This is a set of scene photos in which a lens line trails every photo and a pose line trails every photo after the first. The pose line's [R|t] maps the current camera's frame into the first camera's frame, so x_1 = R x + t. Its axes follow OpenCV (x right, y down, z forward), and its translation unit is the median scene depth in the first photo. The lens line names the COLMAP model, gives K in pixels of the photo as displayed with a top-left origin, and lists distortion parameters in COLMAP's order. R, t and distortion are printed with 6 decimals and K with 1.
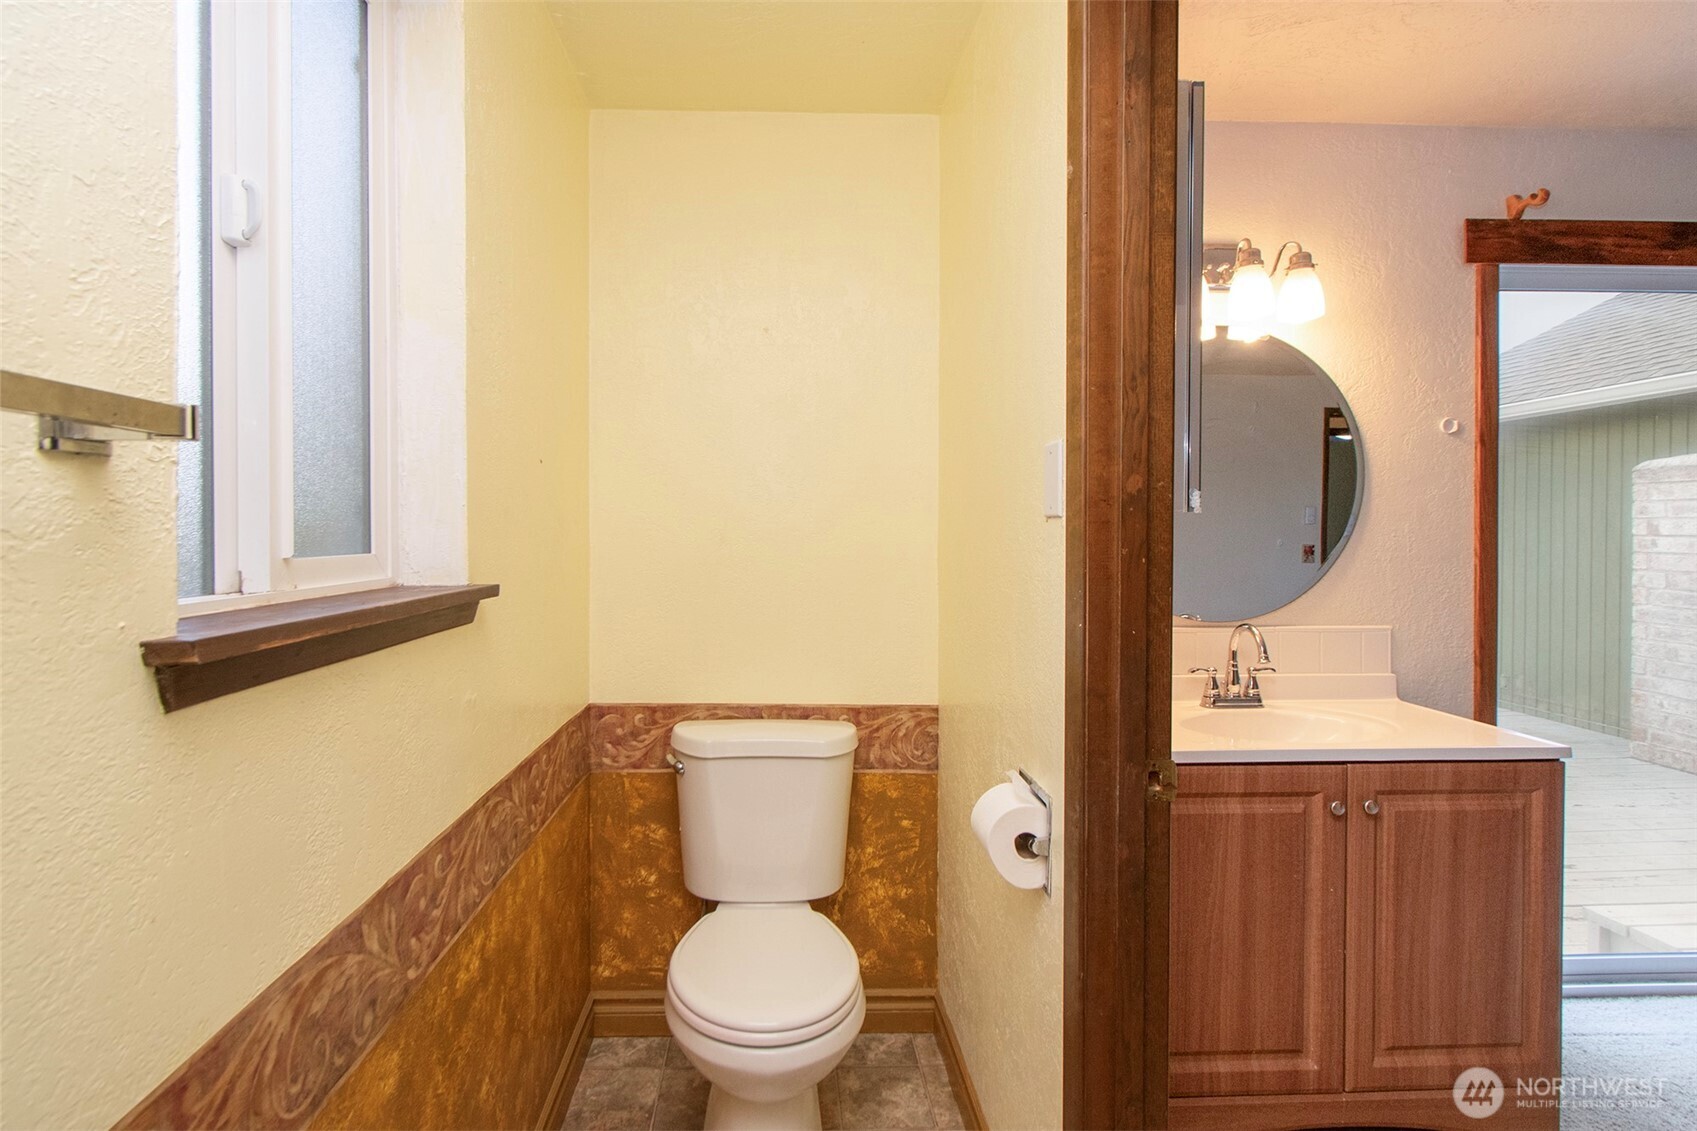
lens RADIAL K [[763.2, 0, 846.0], [0, 763.2, 554.4], [0, 0, 1]] dist [-0.002546, -0.000550]
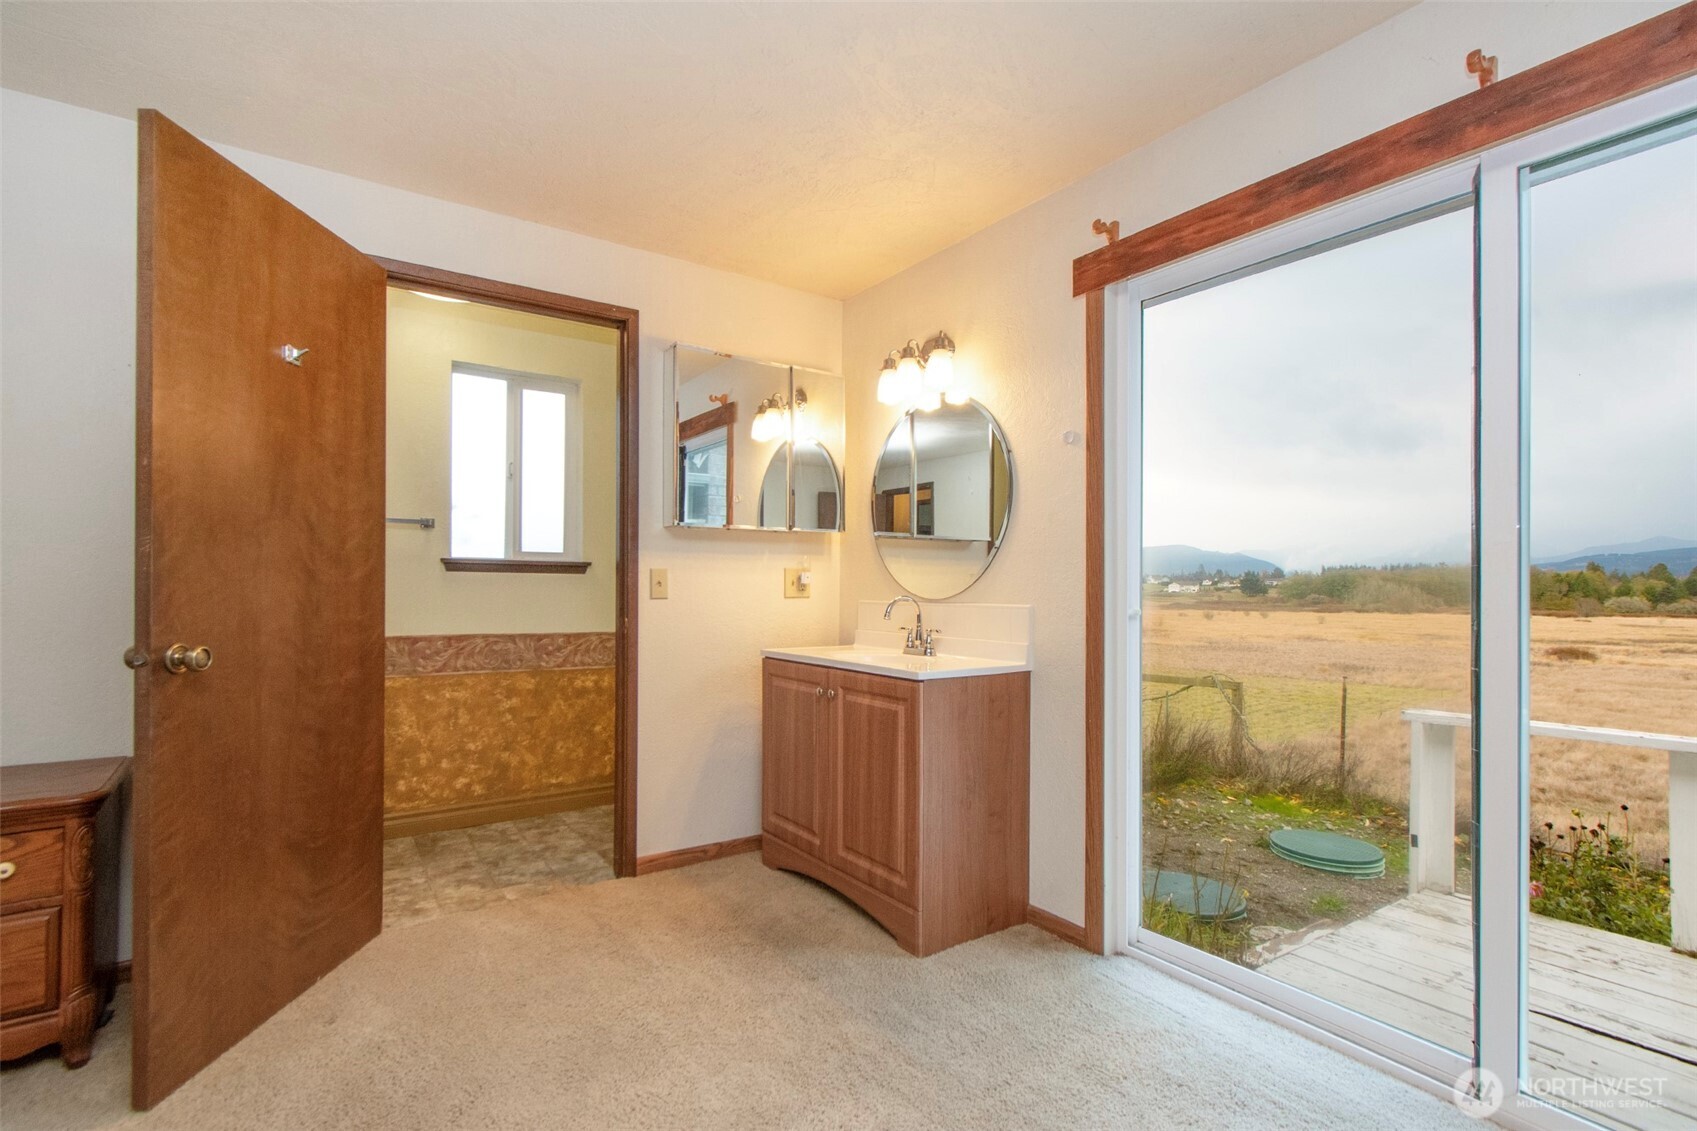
lens RADIAL K [[752.4, 0, 838.4], [0, 752.4, 575.2], [0, 0, 1]] dist [0.001199, 0.000543]
pose [[0.549492, -0.005386, -0.835482, 1.587733], [-0.020212, 0.999601, -0.019738, 0.077475], [0.835255, 0.027733, 0.549164, 0.068419]]
